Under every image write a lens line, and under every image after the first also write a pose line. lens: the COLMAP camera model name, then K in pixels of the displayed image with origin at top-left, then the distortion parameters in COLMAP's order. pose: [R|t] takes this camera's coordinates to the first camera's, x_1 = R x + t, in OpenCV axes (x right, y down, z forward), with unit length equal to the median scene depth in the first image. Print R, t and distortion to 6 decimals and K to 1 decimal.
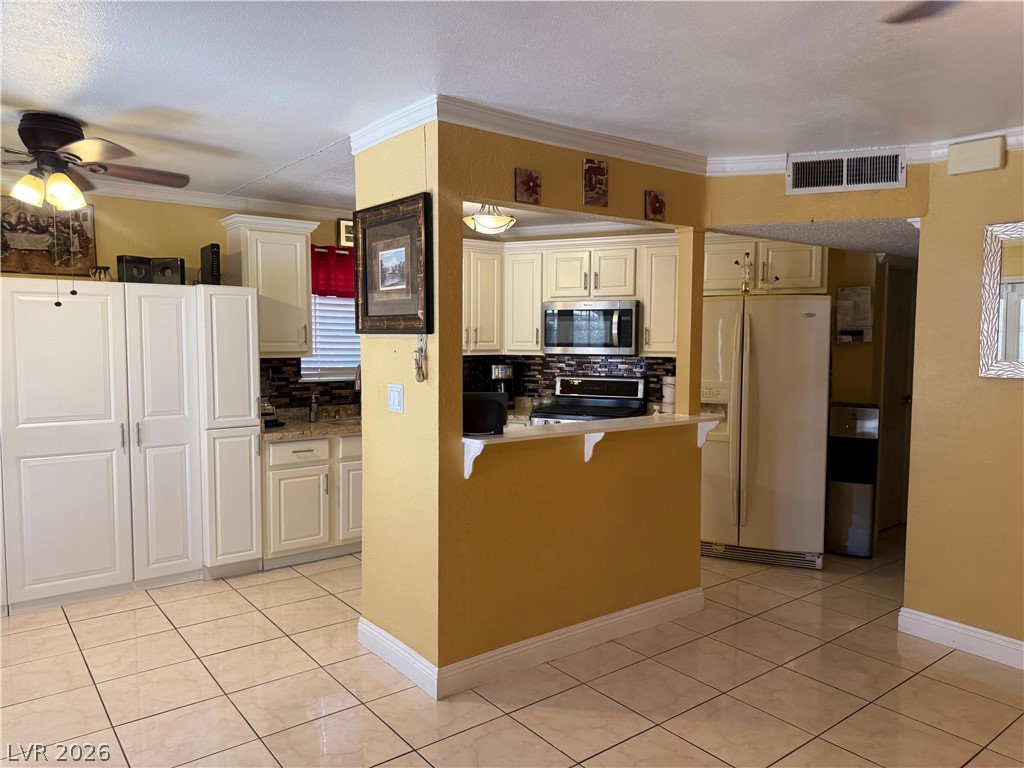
lens RADIAL K [[722.0, 0, 518.2], [0, 722.0, 385.8], [0, 0, 1]] dist [0.069318, -0.094872]
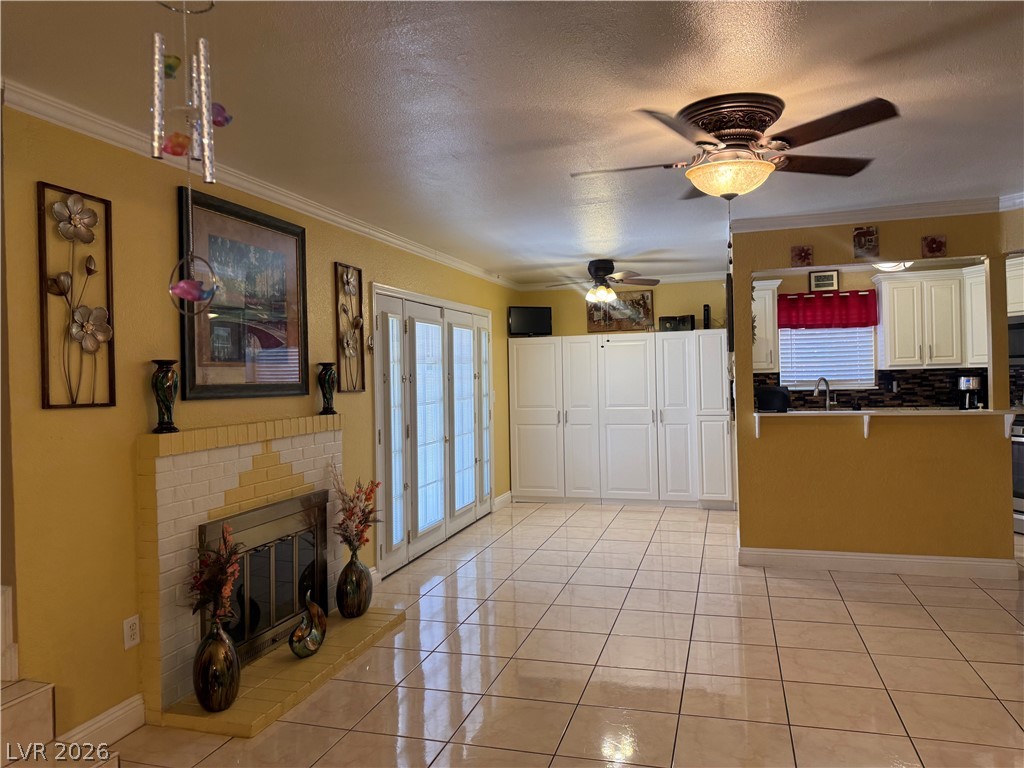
lens RADIAL K [[722.0, 0, 514.2], [0, 722.0, 377.5], [0, 0, 1]] dist [0.069318, -0.094872]
pose [[0.575649, -0.018415, -0.817489, 0.702458], [-0.026905, 0.998778, -0.041444, 0.053181], [0.817254, 0.045852, 0.574450, -0.306501]]
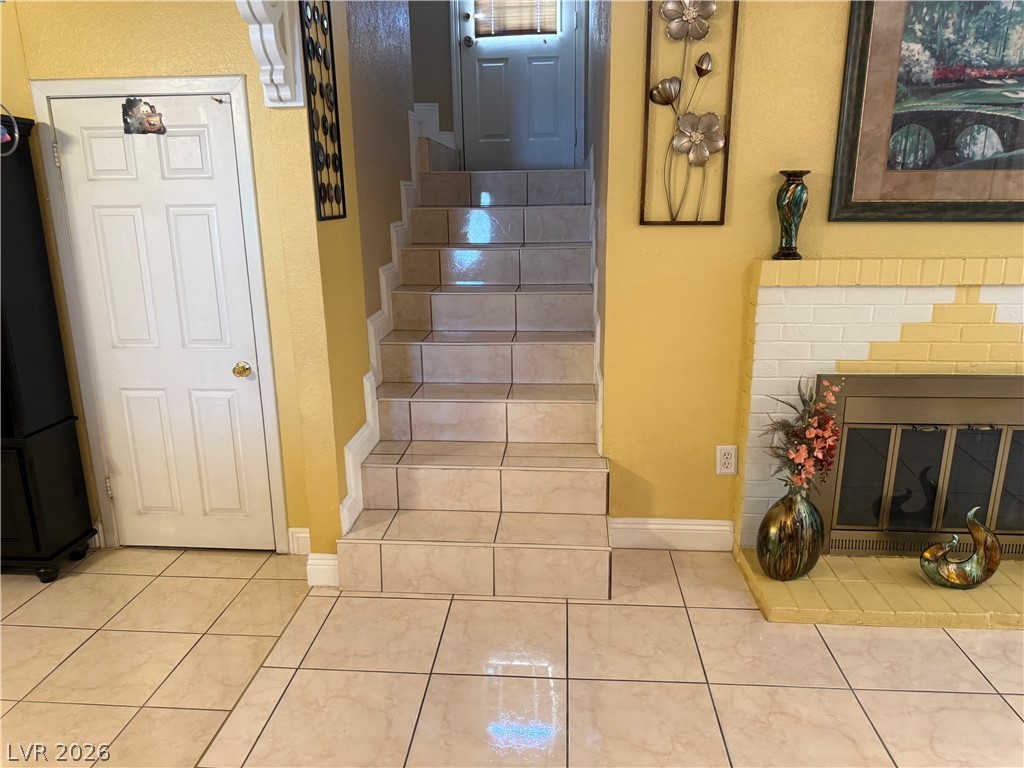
lens RADIAL K [[692.7, 0, 511.3], [0, 692.7, 390.9], [0, 0, 1]] dist [0.023424, -0.024120]
pose [[-0.671361, 0.182893, -0.718209, 0.513597], [-0.047387, 0.956497, 0.287869, 0.034646], [0.739614, 0.227298, -0.633488, 0.058255]]
